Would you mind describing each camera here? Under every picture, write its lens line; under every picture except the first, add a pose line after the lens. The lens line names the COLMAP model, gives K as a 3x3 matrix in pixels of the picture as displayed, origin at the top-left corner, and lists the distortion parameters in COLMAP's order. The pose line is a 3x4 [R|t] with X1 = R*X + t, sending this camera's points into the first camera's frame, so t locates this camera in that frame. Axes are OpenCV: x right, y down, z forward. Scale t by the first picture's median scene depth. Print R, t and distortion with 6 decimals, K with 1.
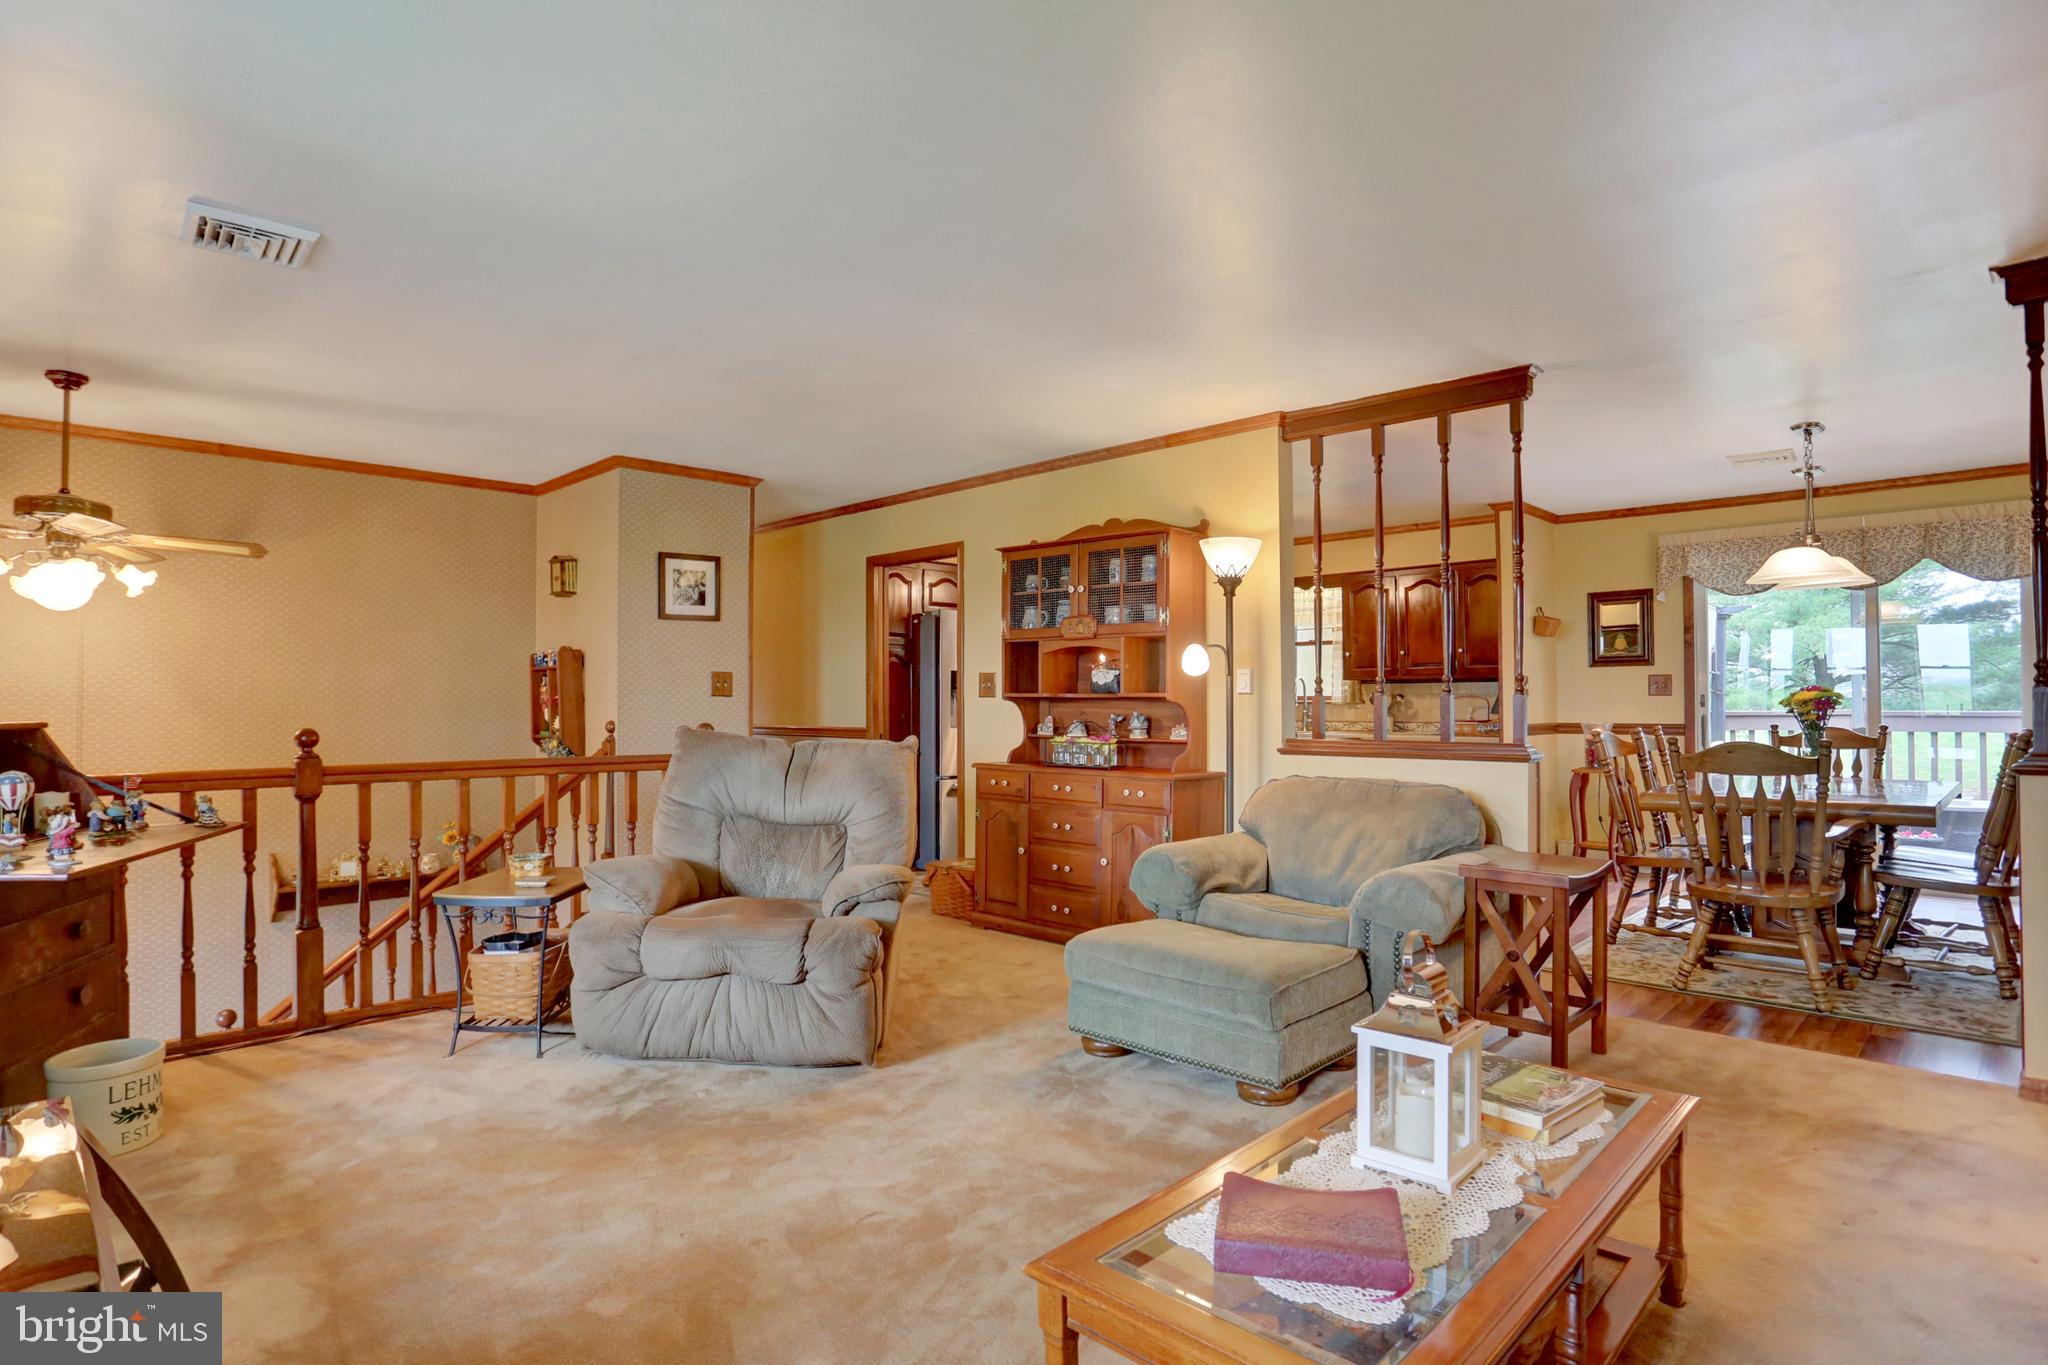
lens RADIAL K [[1042.5, 0, 1031.9], [0, 1042.5, 675.4], [0, 0, 1]] dist [-0.056294, 0.020172]
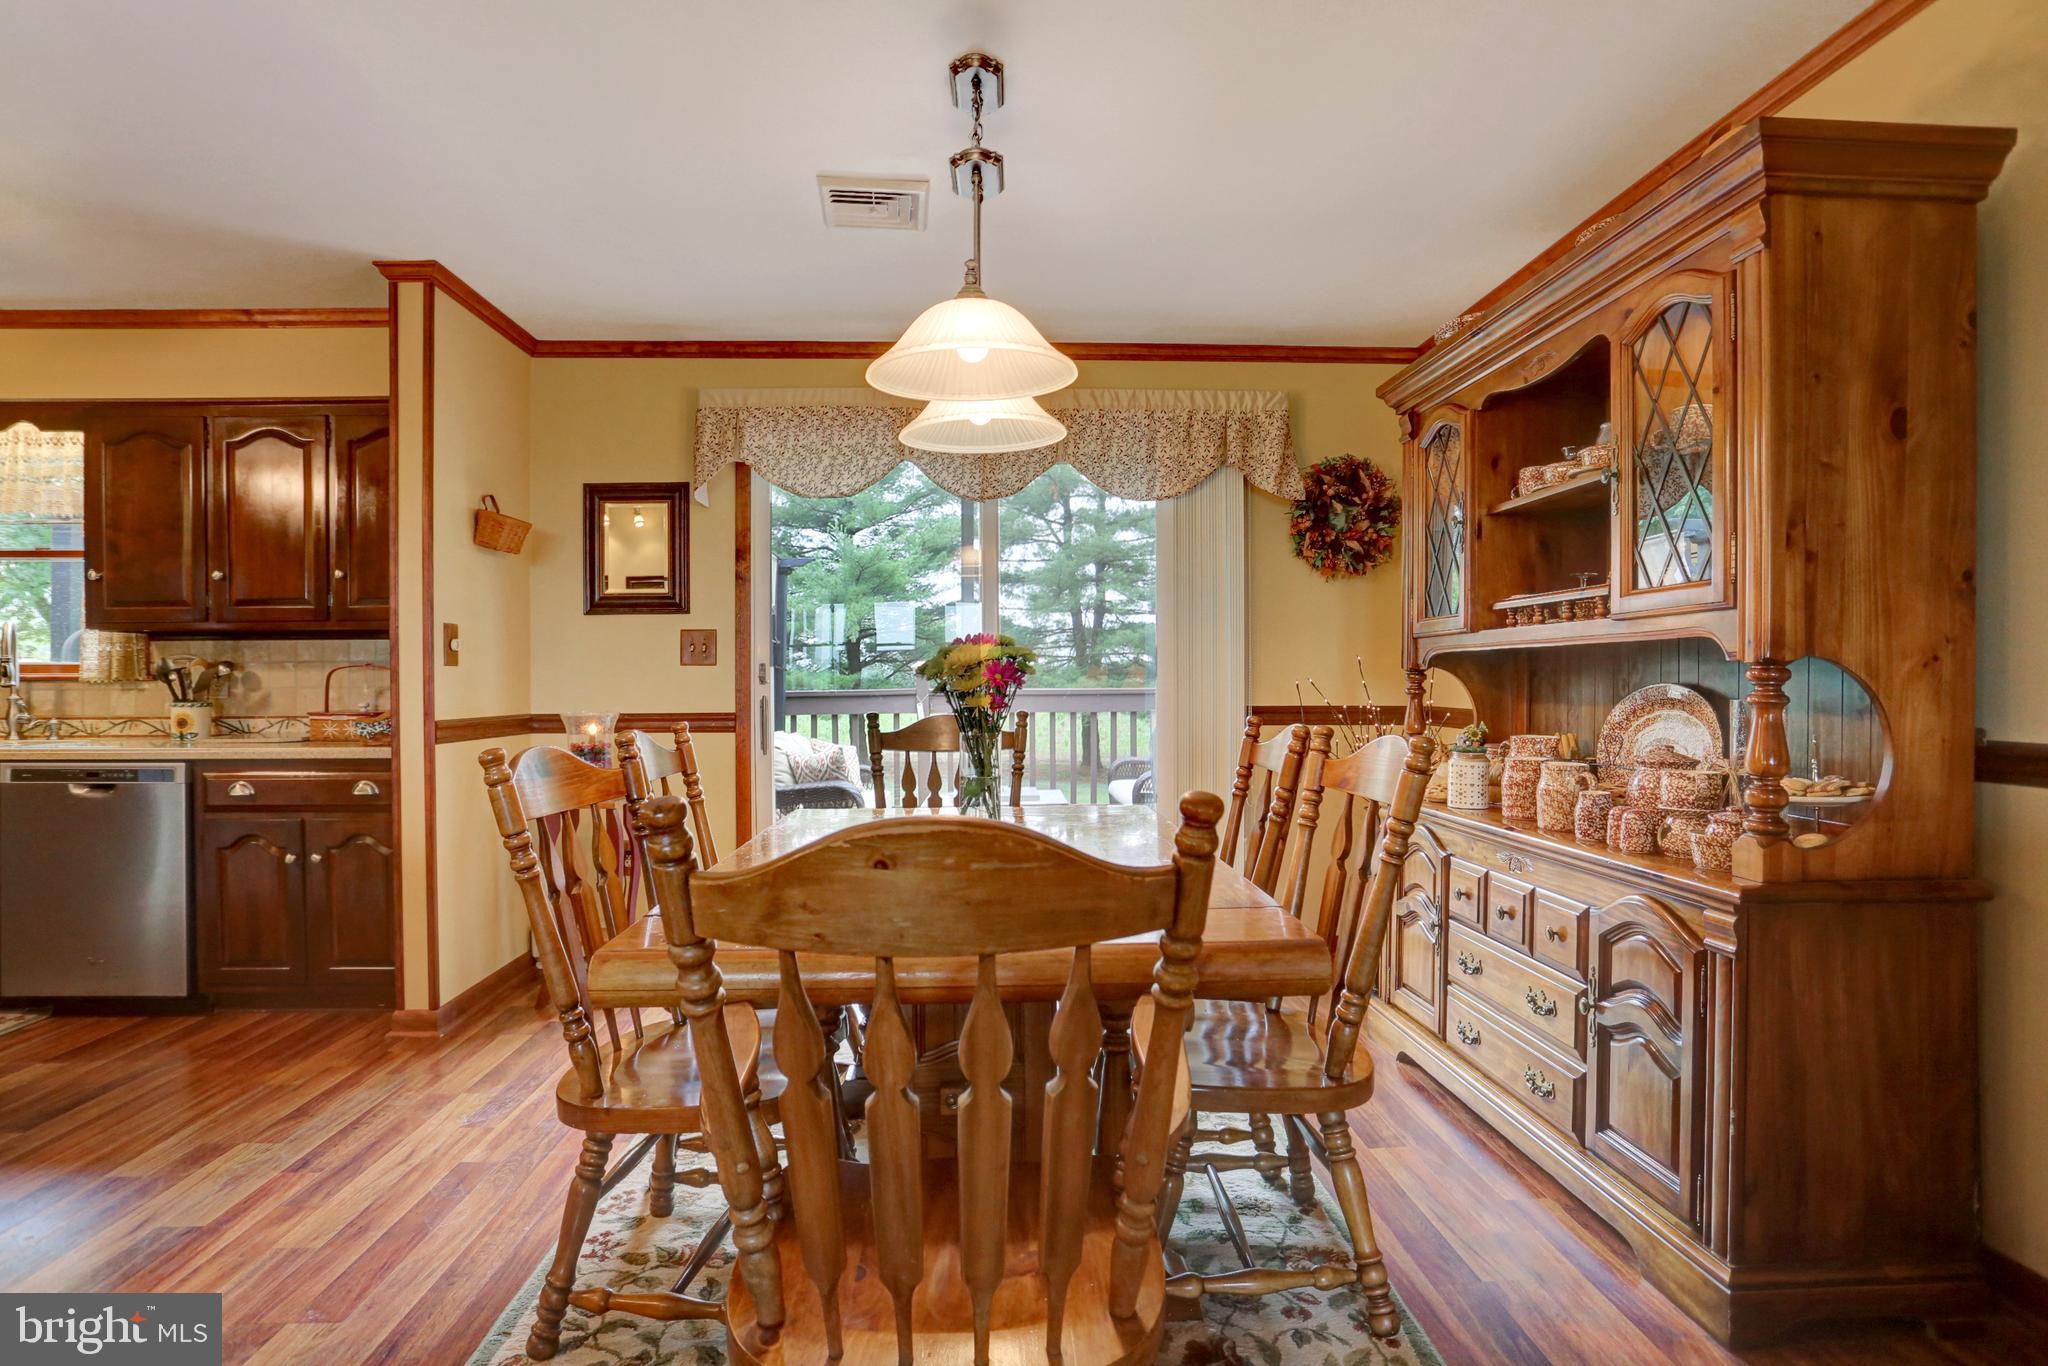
lens RADIAL K [[1042.5, 0, 1024.7], [0, 1042.5, 679.1], [0, 0, 1]] dist [-0.056294, 0.020172]
pose [[0.676366, -0.001160, 0.736565, 0.313475], [-0.014578, 0.999782, 0.014961, 0.016879], [-0.736421, -0.020856, 0.676202, 0.475914]]
